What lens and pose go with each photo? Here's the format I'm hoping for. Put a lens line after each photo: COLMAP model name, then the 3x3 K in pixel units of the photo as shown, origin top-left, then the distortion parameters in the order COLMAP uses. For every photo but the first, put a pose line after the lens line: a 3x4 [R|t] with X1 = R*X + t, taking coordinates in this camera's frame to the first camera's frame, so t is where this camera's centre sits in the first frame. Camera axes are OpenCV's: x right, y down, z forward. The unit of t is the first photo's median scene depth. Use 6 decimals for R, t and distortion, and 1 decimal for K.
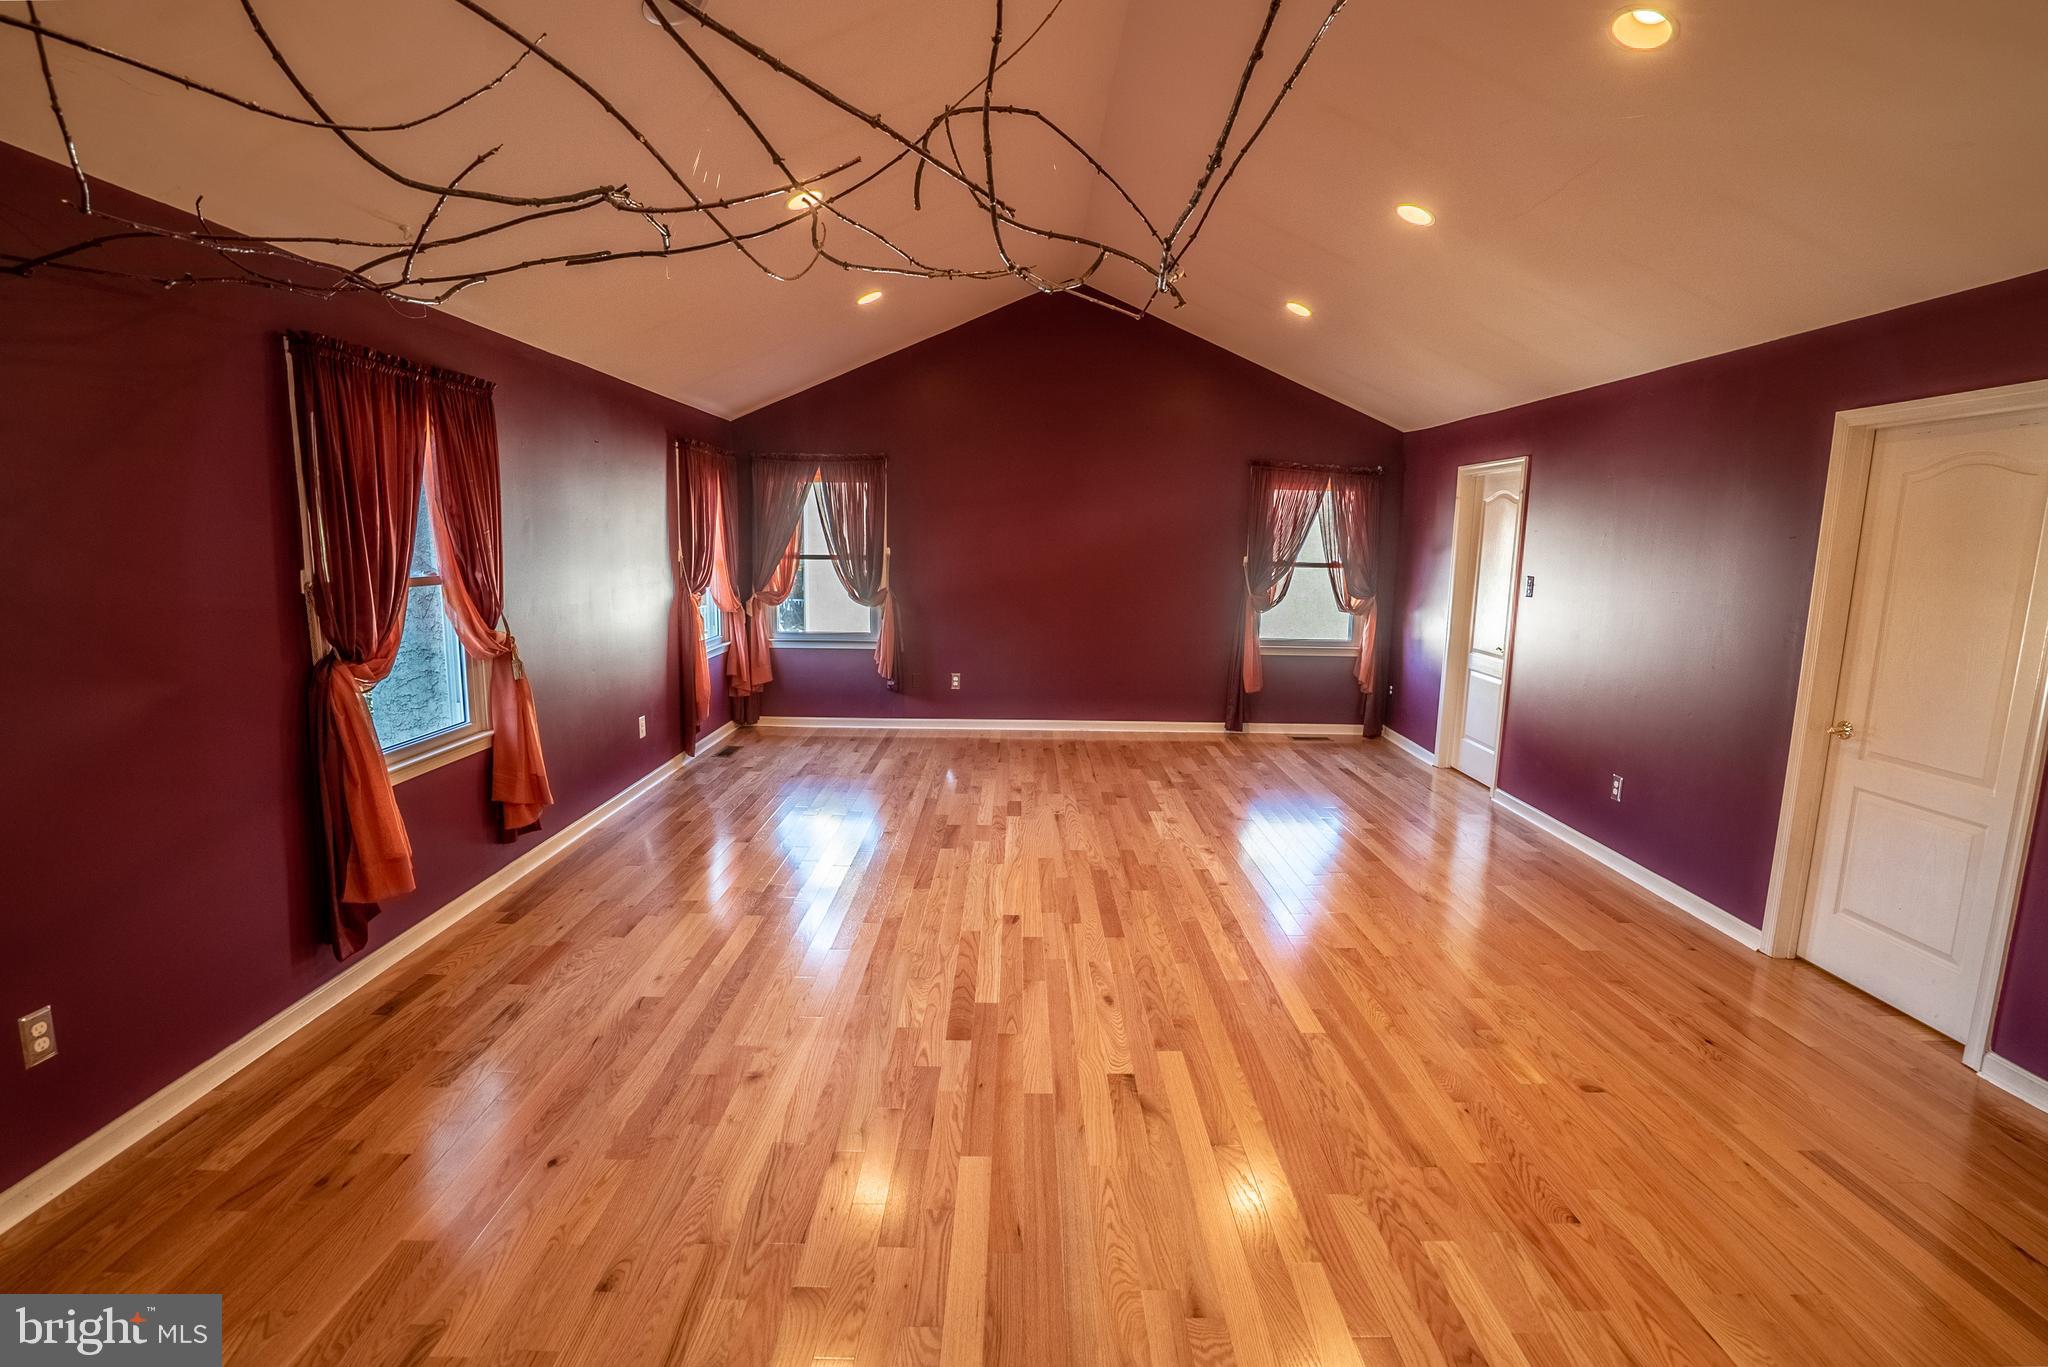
lens RADIAL K [[942.4, 0, 1028.1], [0, 942.4, 681.6], [0, 0, 1]] dist [0.001254, 0.000459]
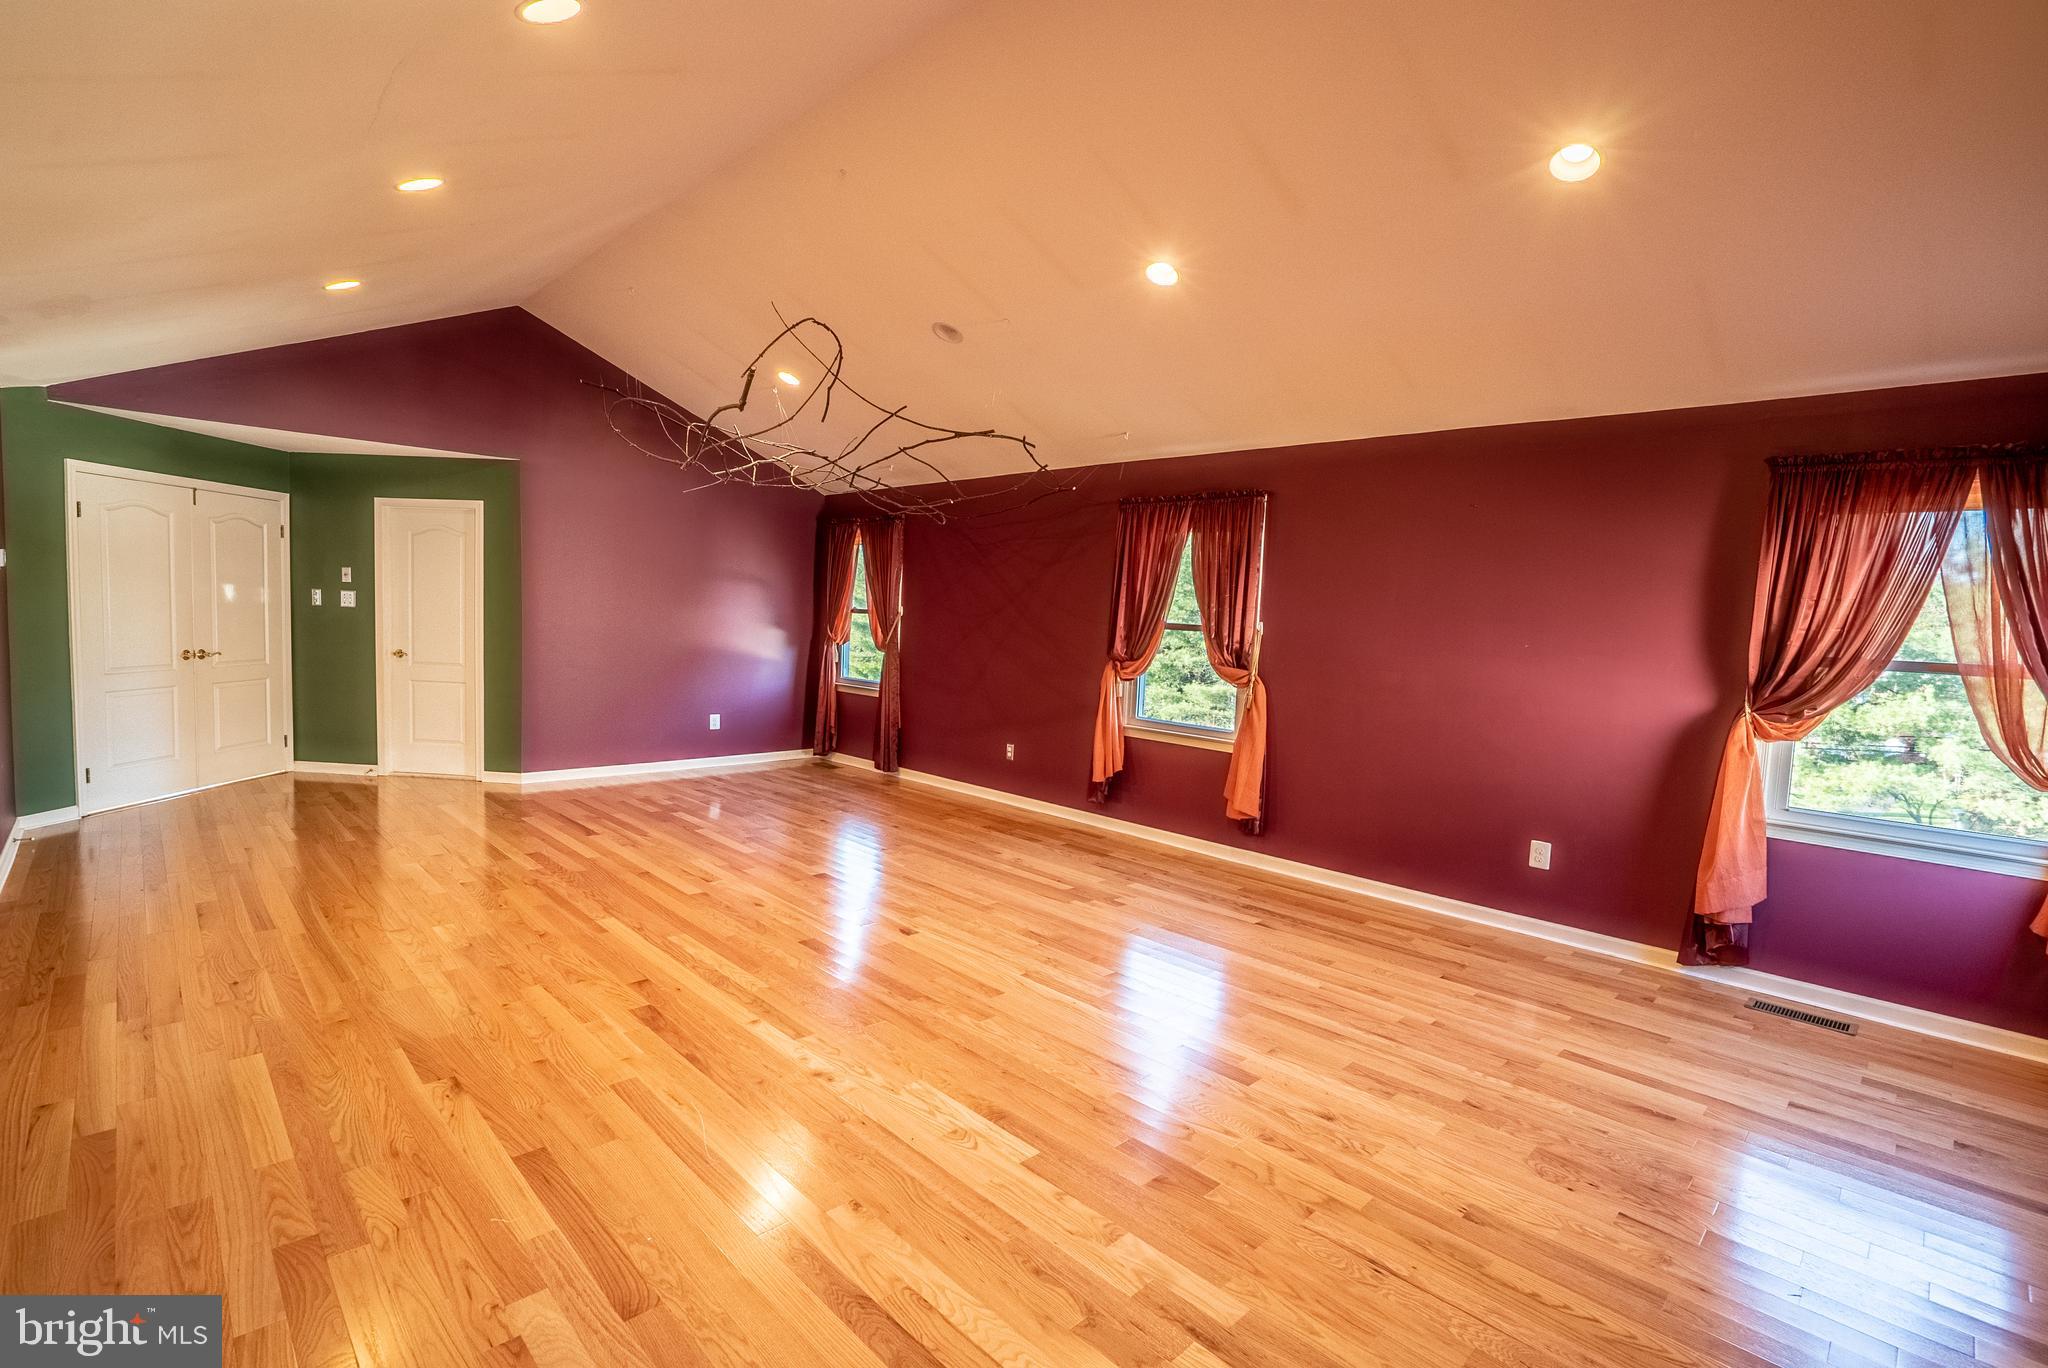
lens RADIAL K [[942.4, 0, 1025.8], [0, 942.4, 683.8], [0, 0, 1]] dist [0.001254, 0.000459]
pose [[-0.716596, 0.007412, -0.697449, 0.791285], [-0.156394, 0.972775, 0.171025, -0.283643], [0.679729, 0.231633, -0.695928, 2.219596]]
